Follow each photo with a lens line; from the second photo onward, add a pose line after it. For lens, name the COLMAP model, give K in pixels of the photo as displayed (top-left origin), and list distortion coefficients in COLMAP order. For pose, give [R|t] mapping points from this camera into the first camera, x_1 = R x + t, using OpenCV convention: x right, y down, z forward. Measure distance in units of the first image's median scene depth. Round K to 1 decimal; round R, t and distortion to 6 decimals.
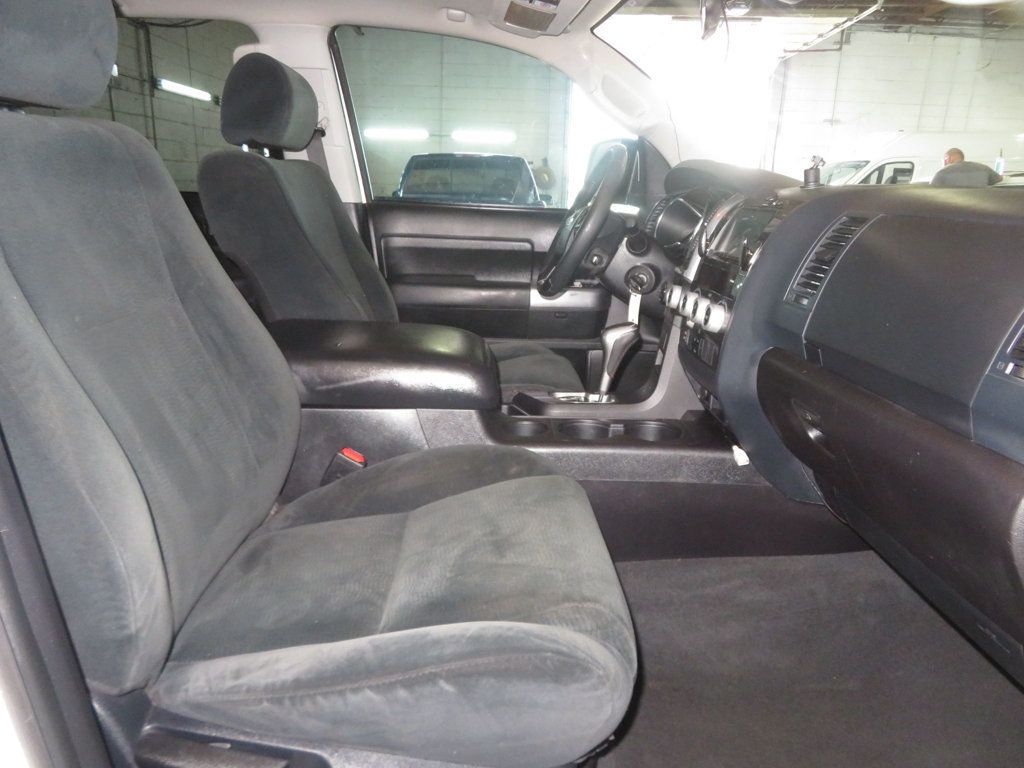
lens RADIAL K [[719.9, 0, 513.2], [0, 719.9, 387.5], [0, 0, 1]] dist [-0.009846, 0.002674]
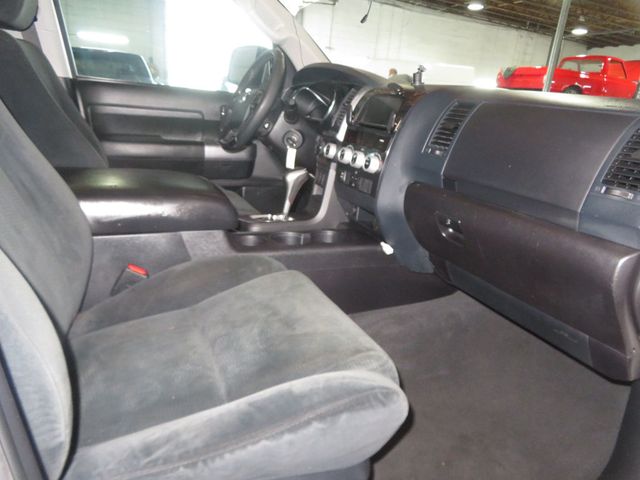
lens RADIAL K [[452.2, 0, 320.0], [0, 452.2, 237.5], [0, 0, 1]] dist [-0.012369, -0.003985]
pose [[0.925538, -0.064261, 0.373163, -0.206476], [0.041545, 0.996778, 0.068608, -0.006867], [-0.376370, -0.047996, 0.925226, 0.100900]]
